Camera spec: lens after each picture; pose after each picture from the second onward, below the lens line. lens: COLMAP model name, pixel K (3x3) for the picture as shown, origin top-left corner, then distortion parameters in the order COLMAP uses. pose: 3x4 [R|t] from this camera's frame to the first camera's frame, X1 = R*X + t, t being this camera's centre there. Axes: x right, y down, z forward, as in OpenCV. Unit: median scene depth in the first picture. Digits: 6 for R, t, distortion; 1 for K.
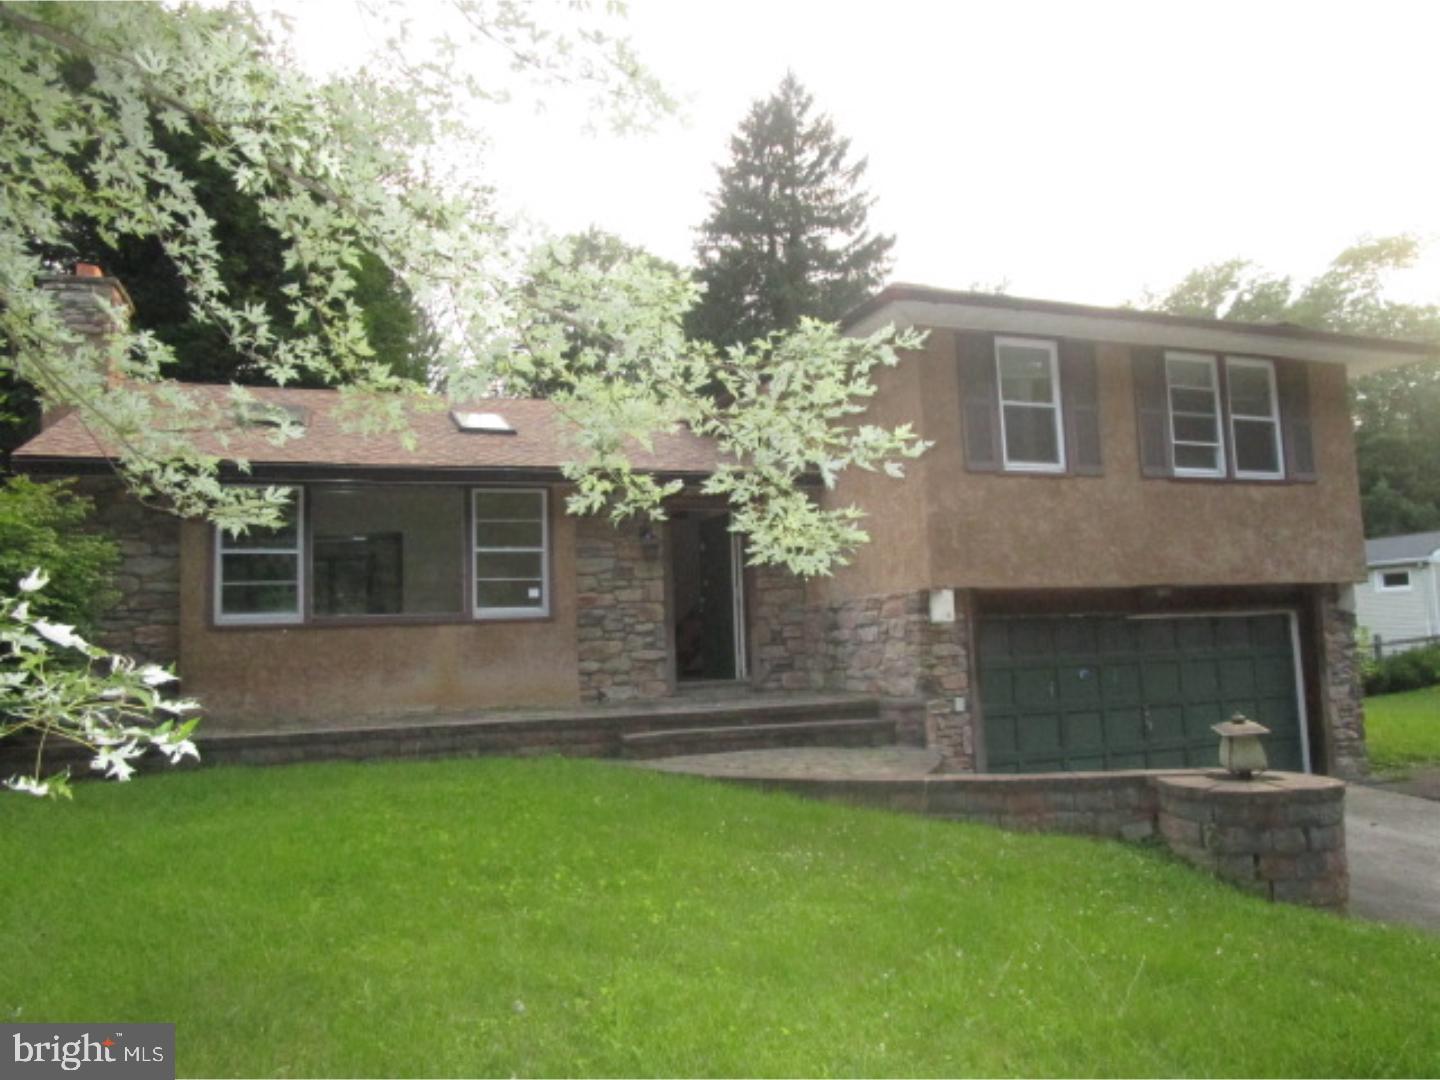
lens RADIAL K [[1029.6, 0, 717.9], [0, 1029.6, 541.9], [0, 0, 1]] dist [0.000155, 0.001965]
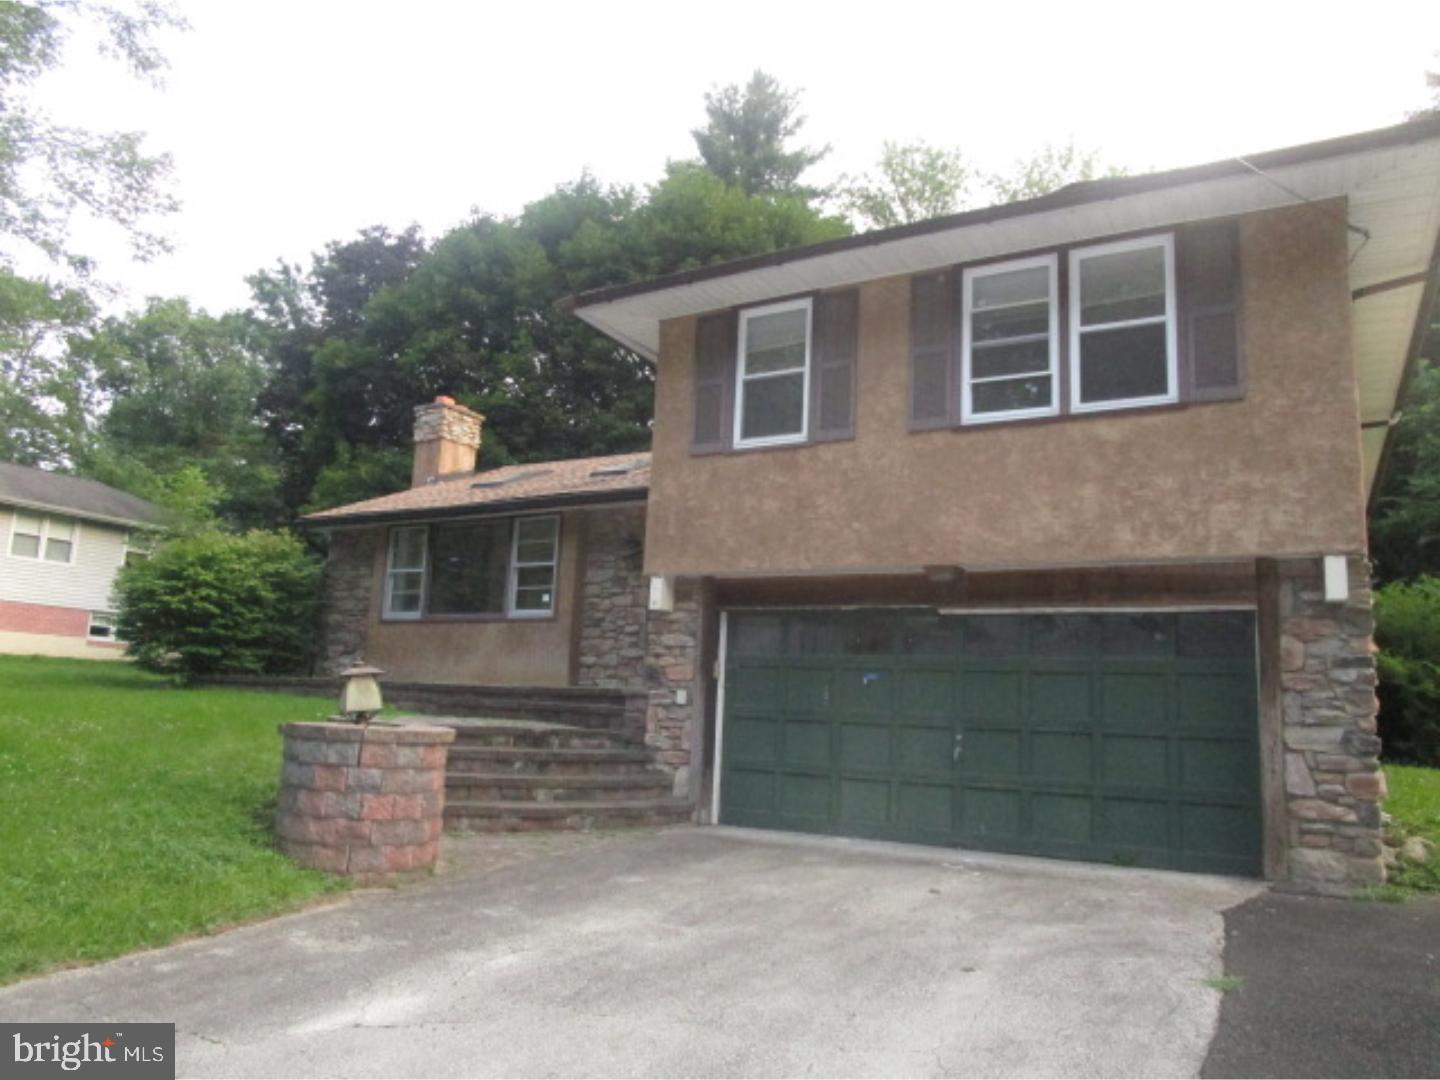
lens RADIAL K [[1029.6, 0, 717.1], [0, 1029.6, 540.2], [0, 0, 1]] dist [0.000155, 0.001965]
pose [[0.624977, -0.068225, -0.777656, 0.932001], [0.009821, 0.996782, -0.079557, 0.081857], [0.780582, 0.042084, 0.623636, 0.385370]]
